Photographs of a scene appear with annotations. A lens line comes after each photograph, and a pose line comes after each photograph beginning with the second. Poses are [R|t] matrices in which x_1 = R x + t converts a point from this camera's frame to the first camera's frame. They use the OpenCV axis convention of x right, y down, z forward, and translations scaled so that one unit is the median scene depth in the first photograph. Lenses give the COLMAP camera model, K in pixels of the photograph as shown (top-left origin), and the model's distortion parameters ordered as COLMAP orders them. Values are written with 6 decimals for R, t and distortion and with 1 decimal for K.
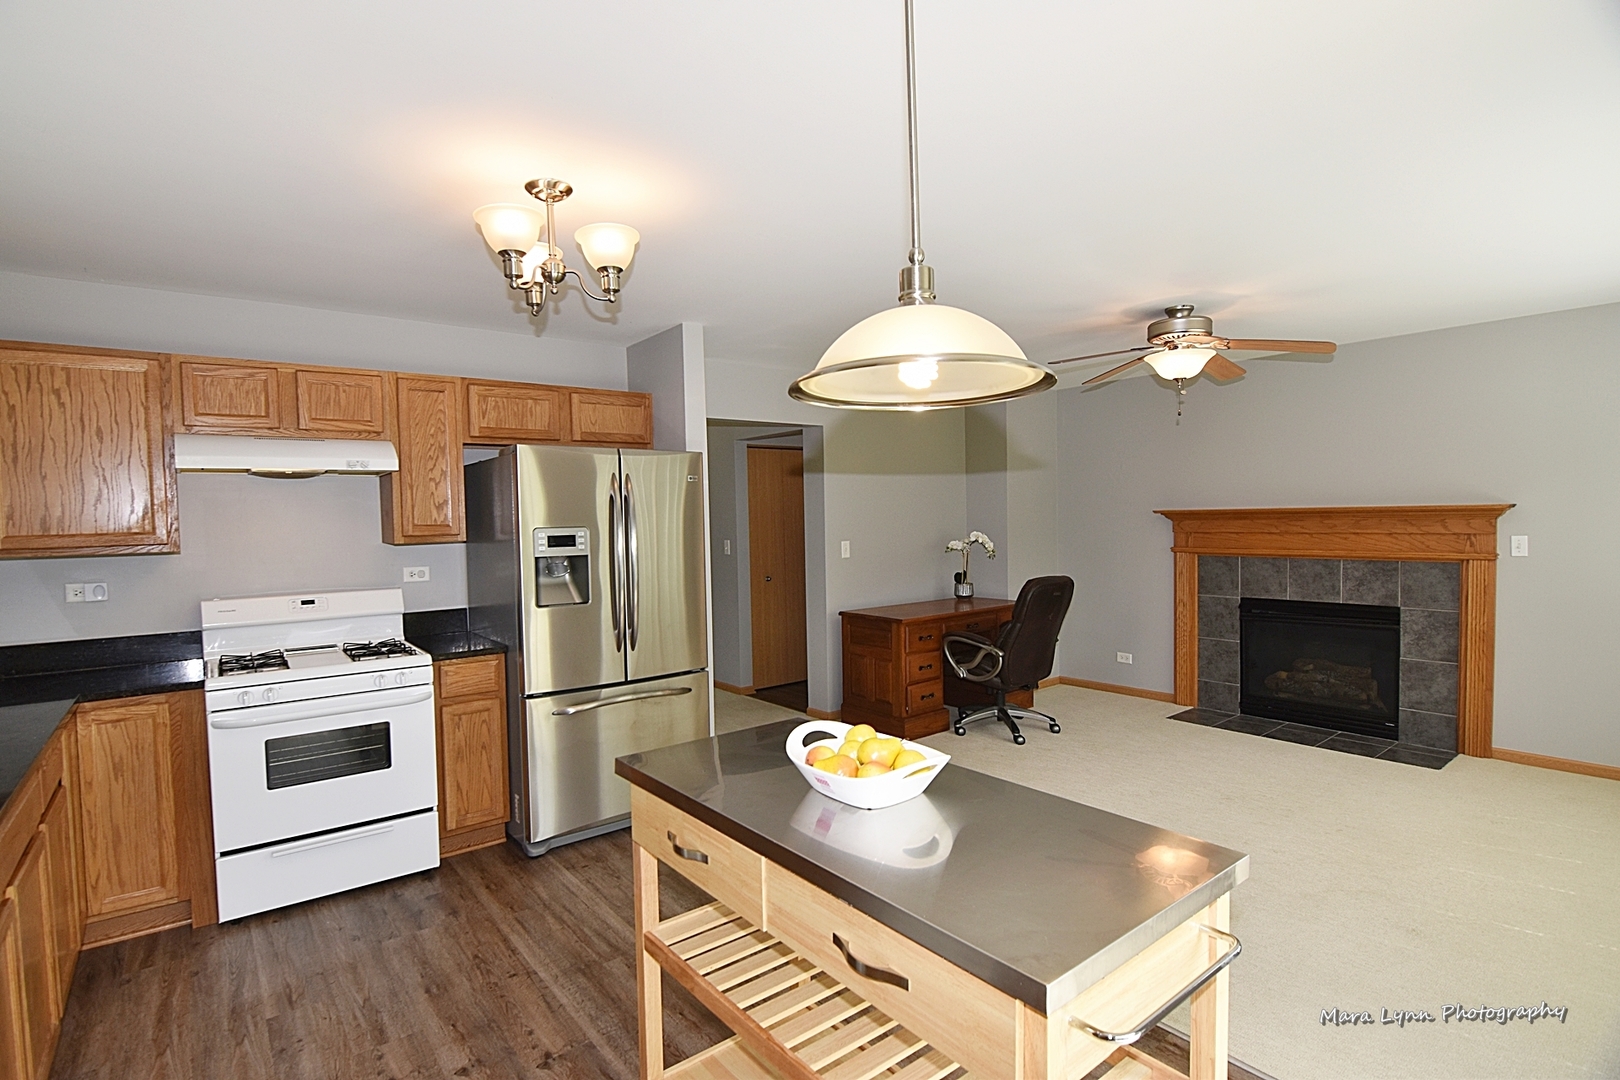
lens RADIAL K [[786.9, 0, 797.3], [0, 786.9, 544.6], [0, 0, 1]] dist [-0.002055, -0.012778]
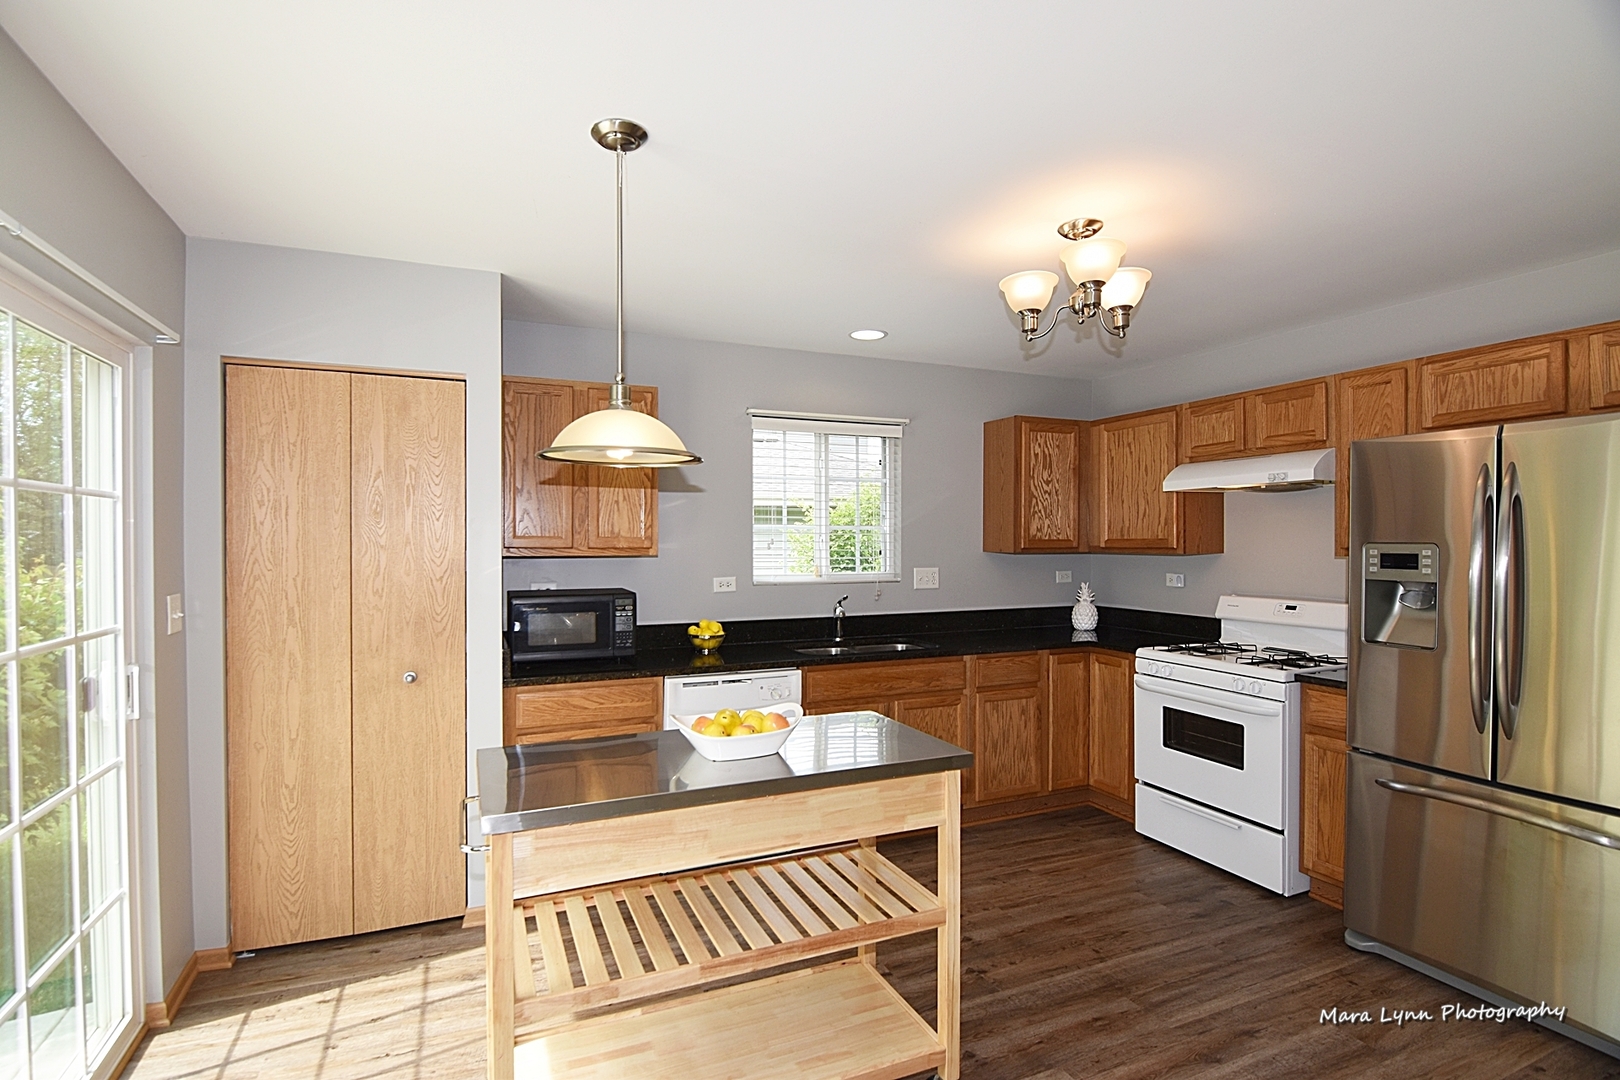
lens RADIAL K [[786.9, 0, 796.3], [0, 786.9, 546.0], [0, 0, 1]] dist [-0.002055, -0.012778]
pose [[-0.255733, 0.028709, -0.966321, 0.428288], [-0.026739, 0.998967, 0.036755, -0.023173], [0.966378, 0.035238, -0.254701, 0.468312]]
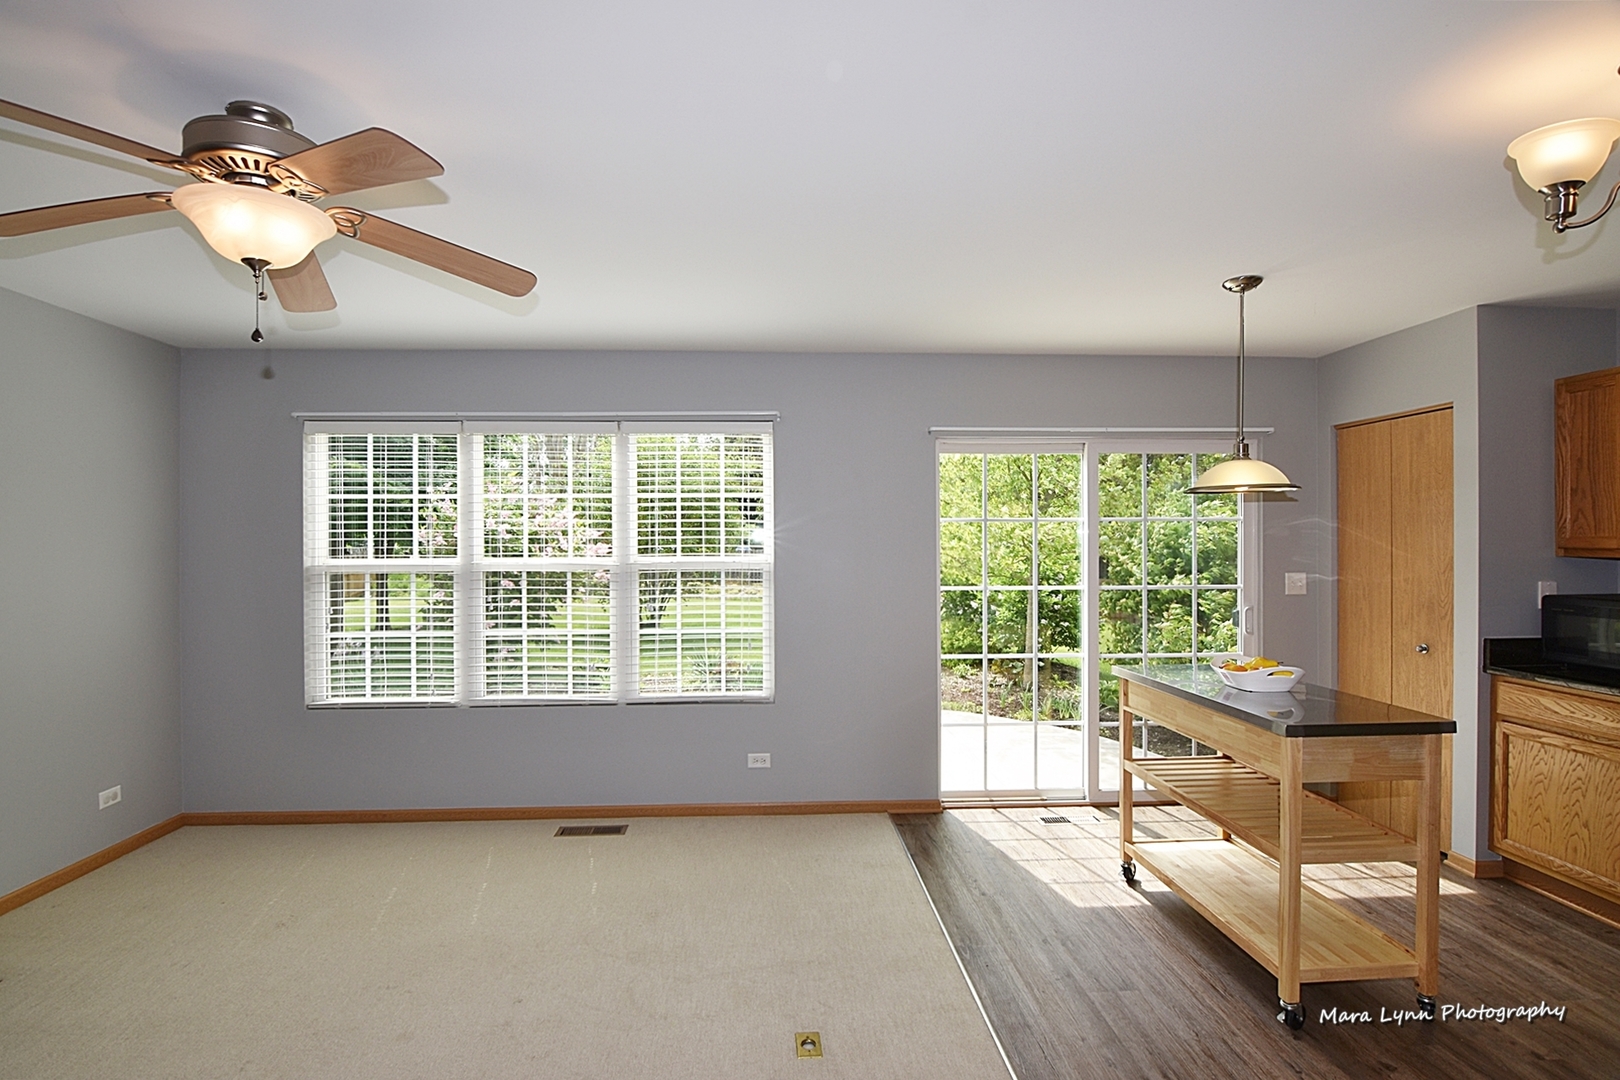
lens RADIAL K [[786.9, 0, 798.4], [0, 786.9, 548.1], [0, 0, 1]] dist [-0.002055, -0.012778]
pose [[-0.818605, 0.019273, 0.574034, -0.034373], [0.040552, 0.998882, 0.024291, -0.034577], [-0.572924, 0.043163, -0.818471, 1.027130]]
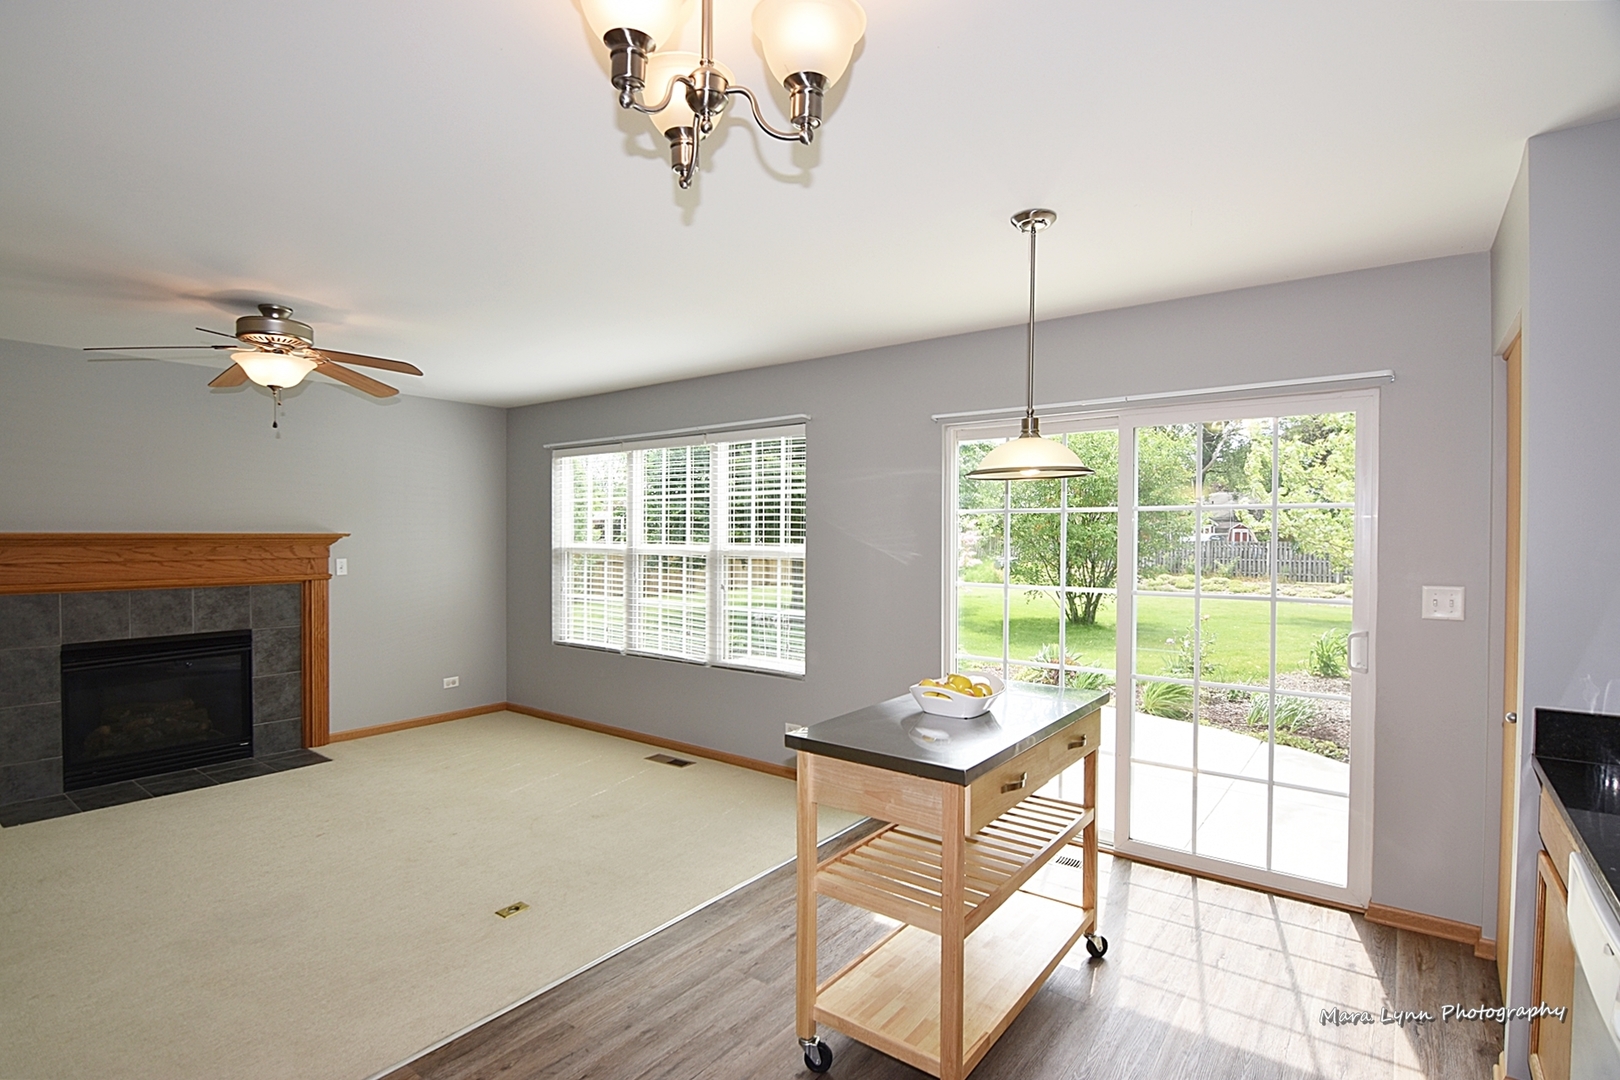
lens RADIAL K [[786.9, 0, 798.9], [0, 786.9, 547.2], [0, 0, 1]] dist [-0.002055, -0.012778]
pose [[-0.253399, 0.001386, 0.967361, -0.446941], [0.036463, 0.999302, 0.008120, -0.012232], [-0.966674, 0.037331, -0.253272, 0.560948]]
